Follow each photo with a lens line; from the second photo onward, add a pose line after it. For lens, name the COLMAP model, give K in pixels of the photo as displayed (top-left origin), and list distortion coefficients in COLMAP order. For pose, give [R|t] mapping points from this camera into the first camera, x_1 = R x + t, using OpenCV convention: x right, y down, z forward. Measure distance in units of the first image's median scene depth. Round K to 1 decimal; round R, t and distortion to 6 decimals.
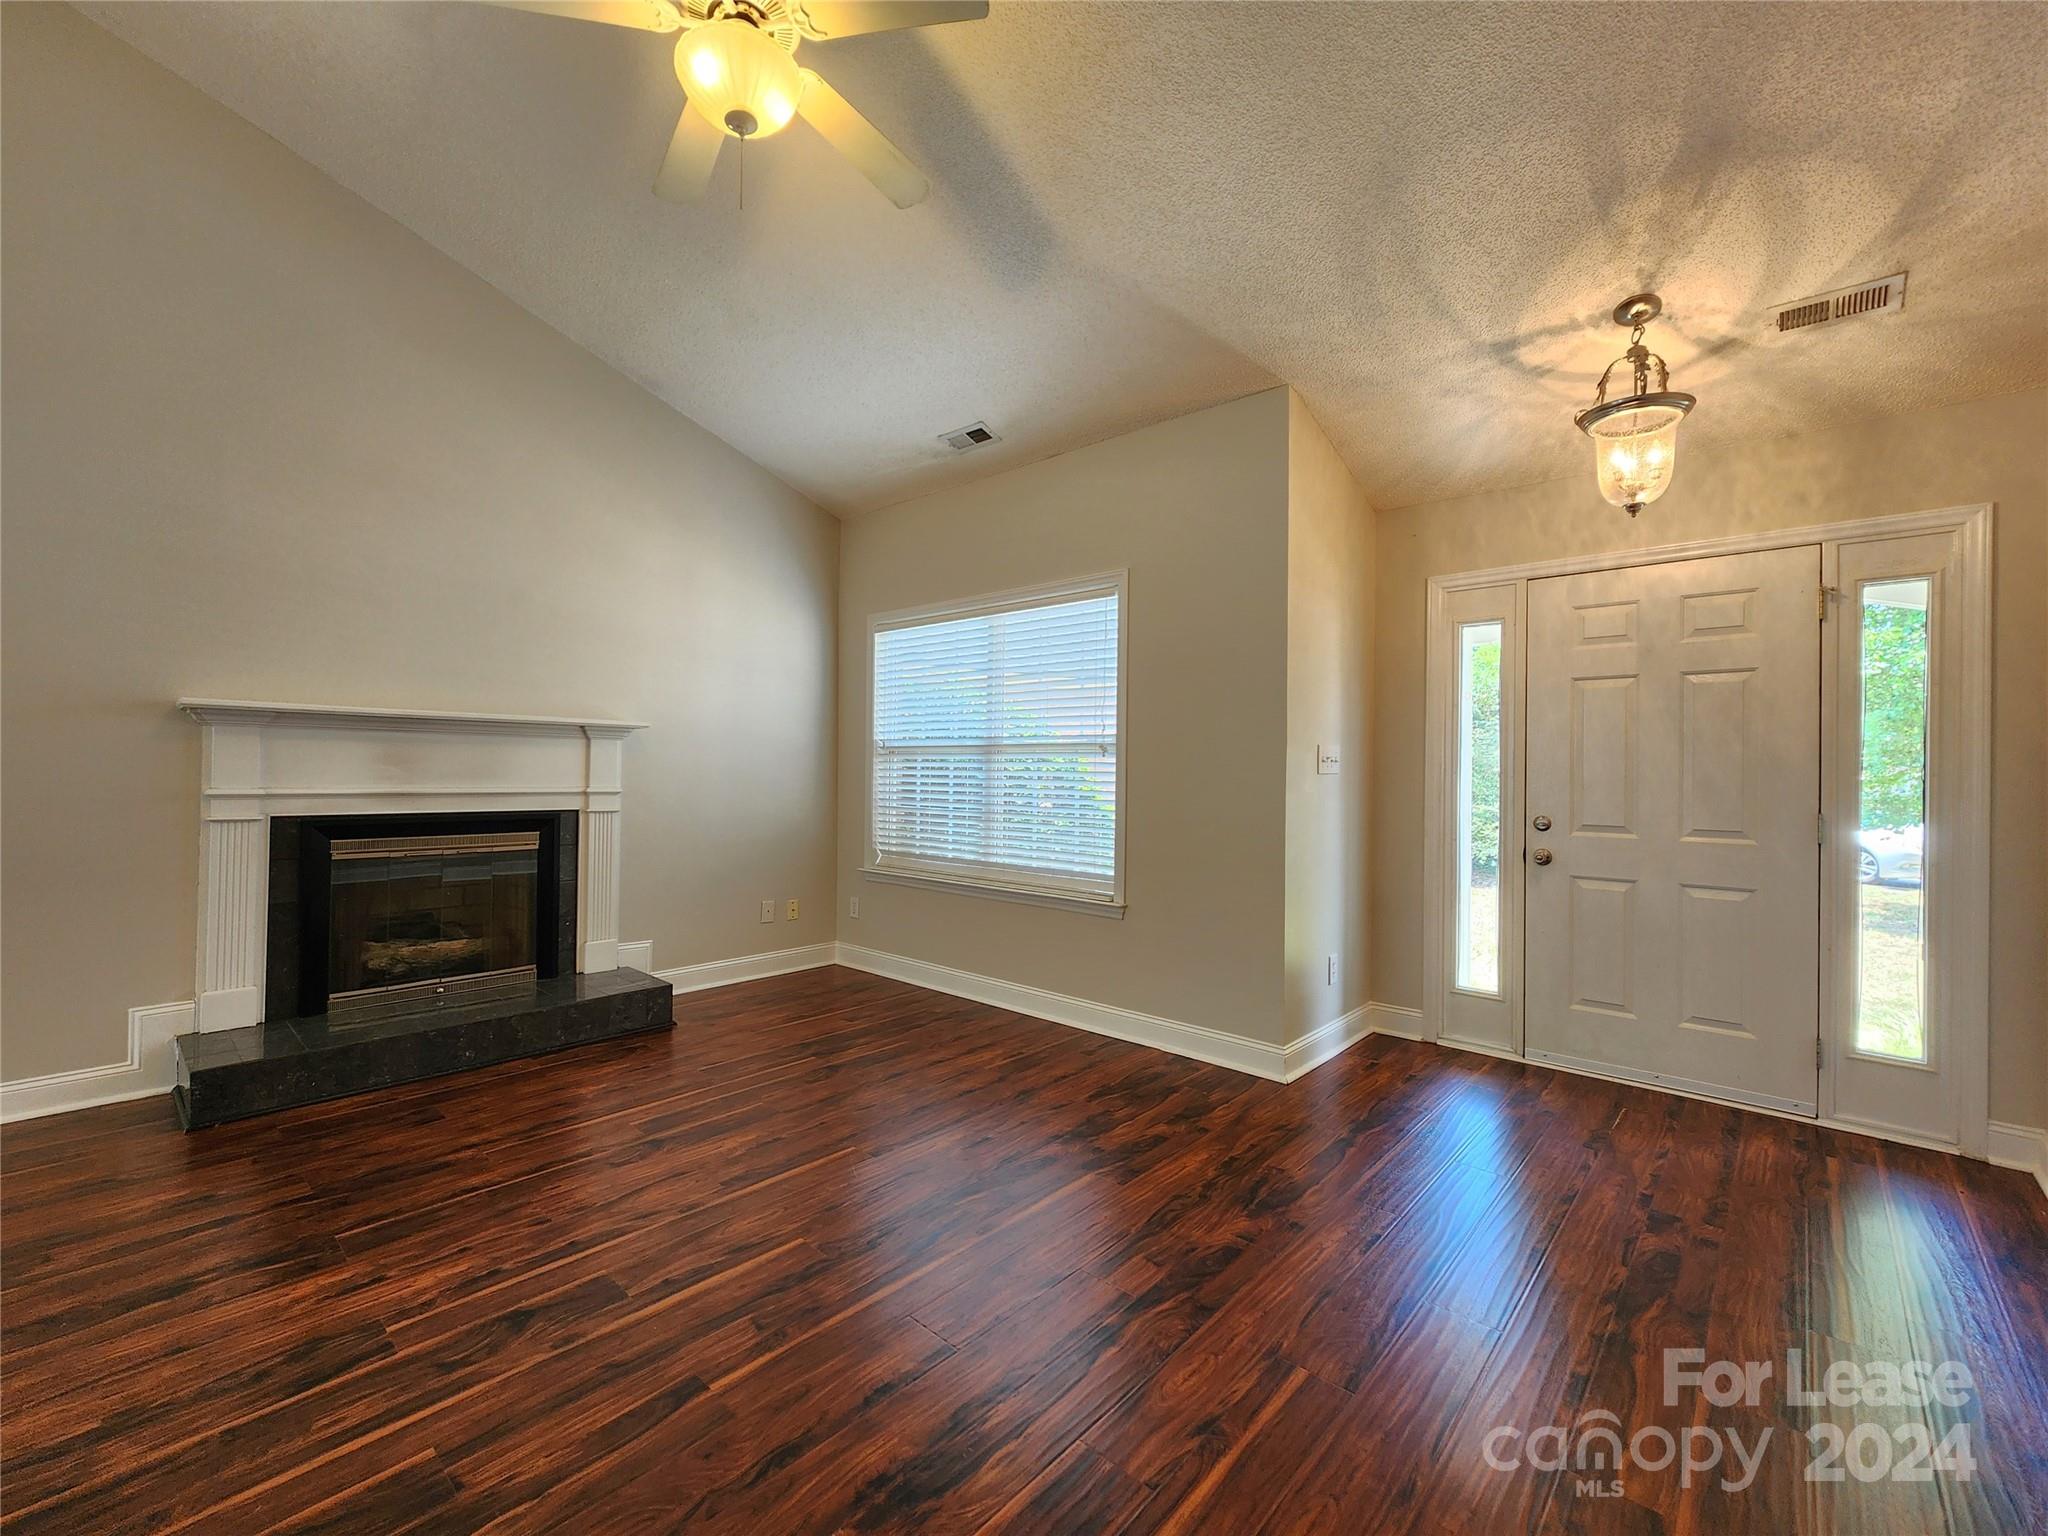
lens RADIAL K [[852.2, 0, 1028.8], [0, 852.2, 770.8], [0, 0, 1]] dist [-0.000483, 0.000233]
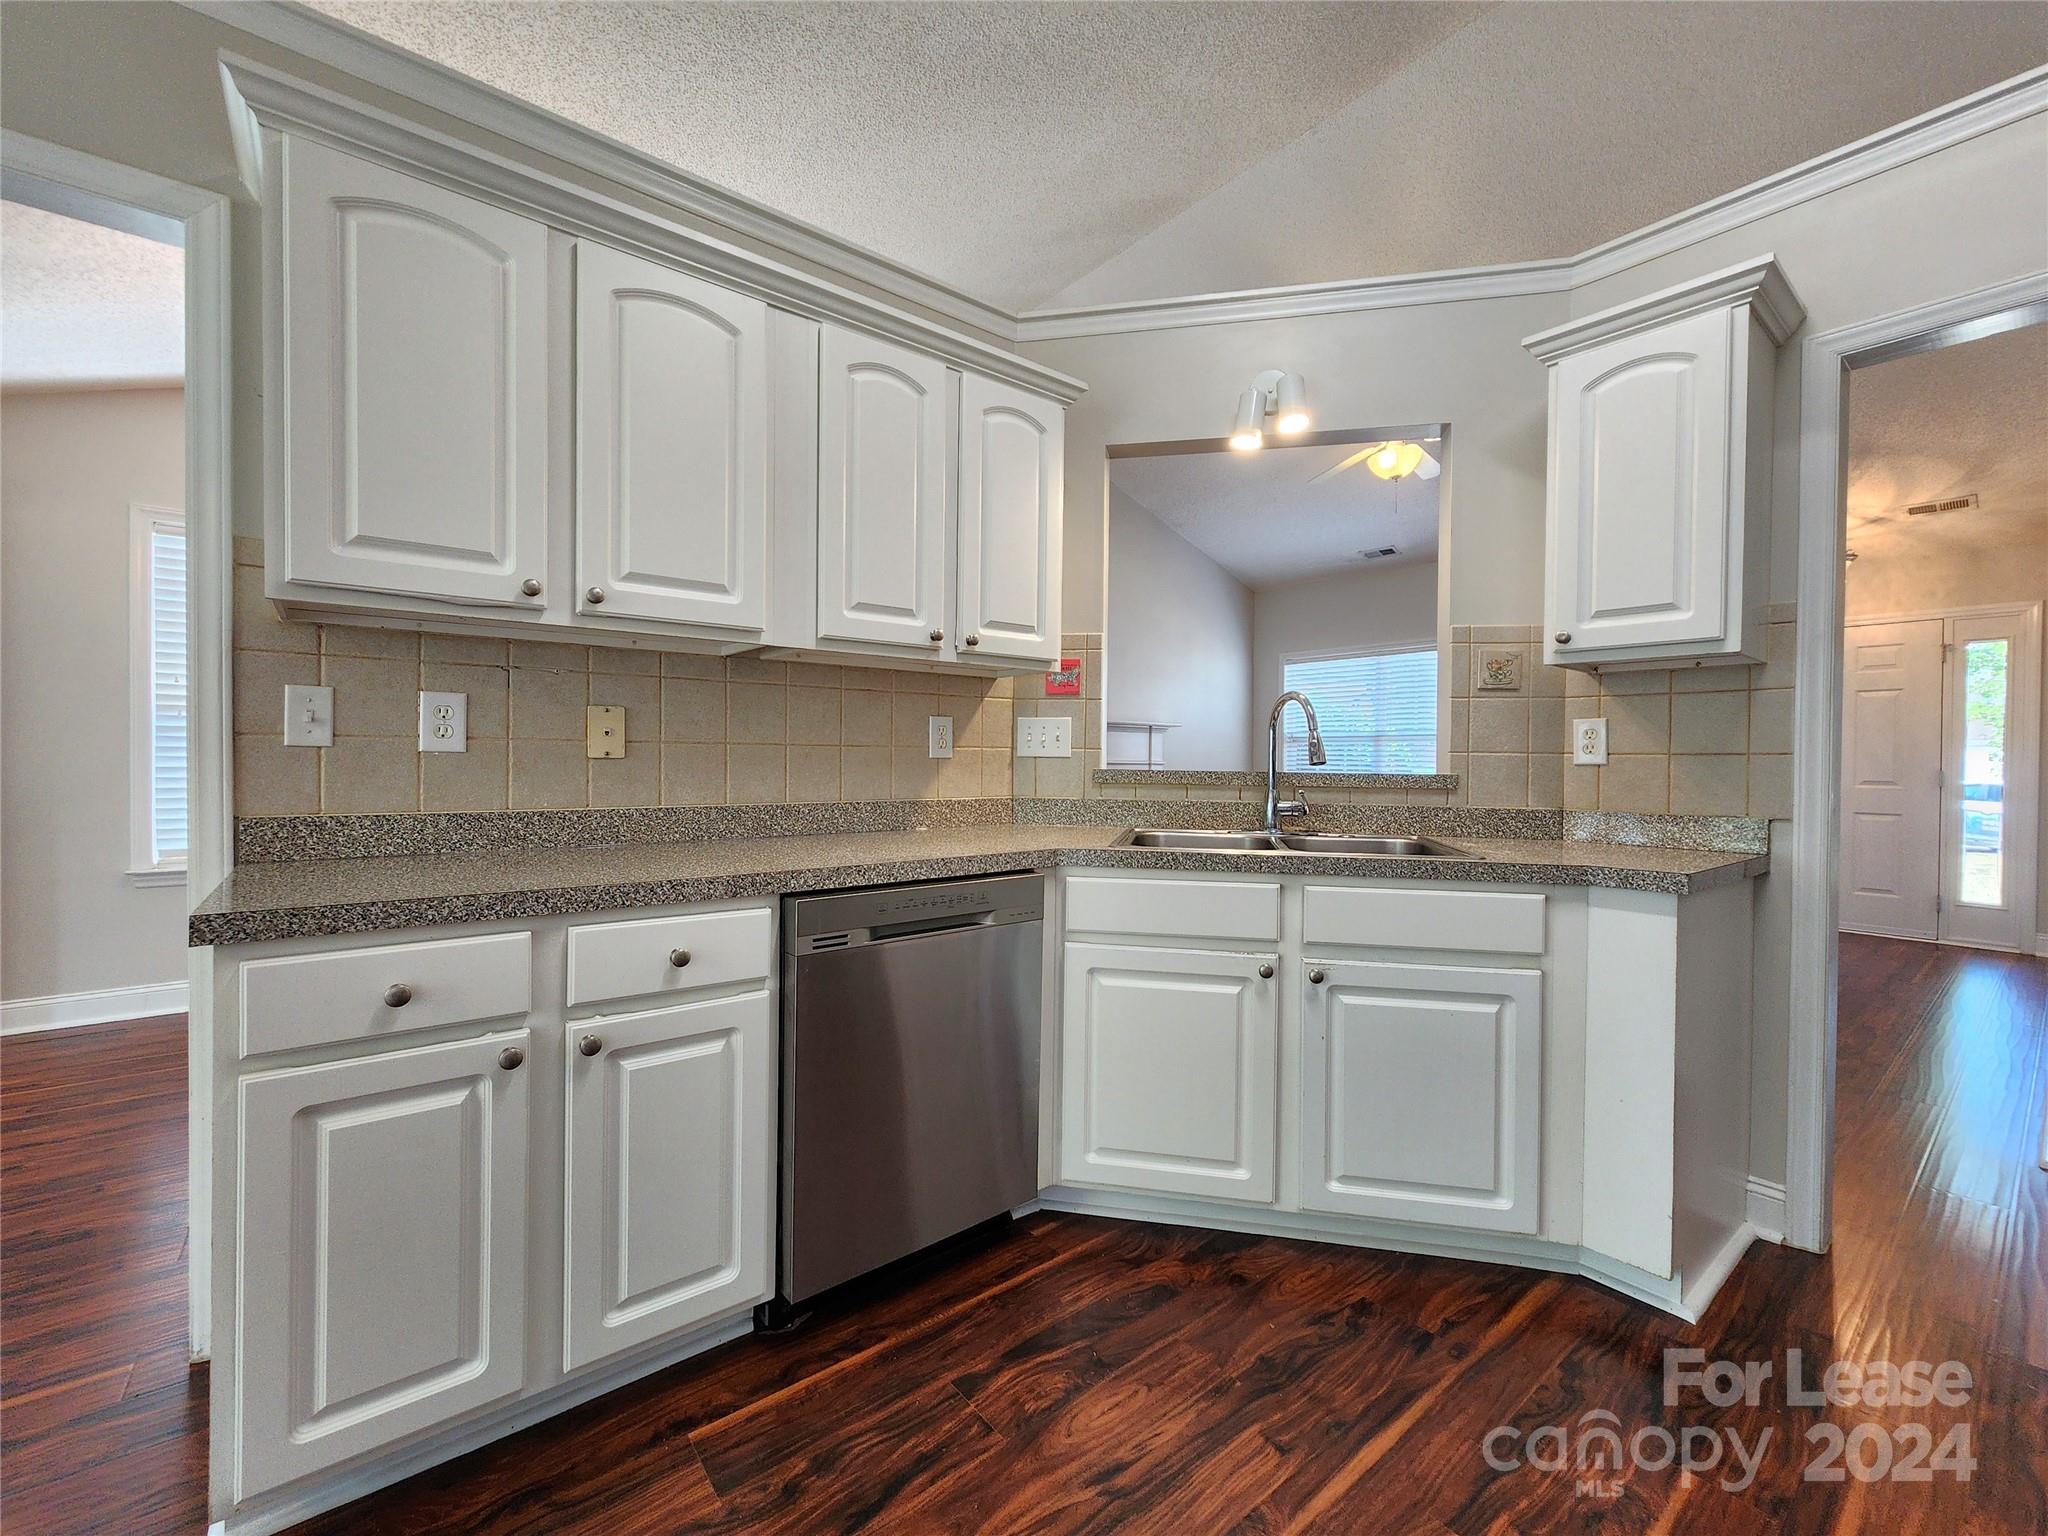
lens RADIAL K [[852.2, 0, 1018.6], [0, 852.2, 771.1], [0, 0, 1]] dist [-0.000483, 0.000233]
pose [[0.986509, 0.000302, -0.163710, -0.651855], [0.001614, 0.999932, 0.011572, 0.026739], [0.163702, -0.011680, 0.986441, -1.022677]]
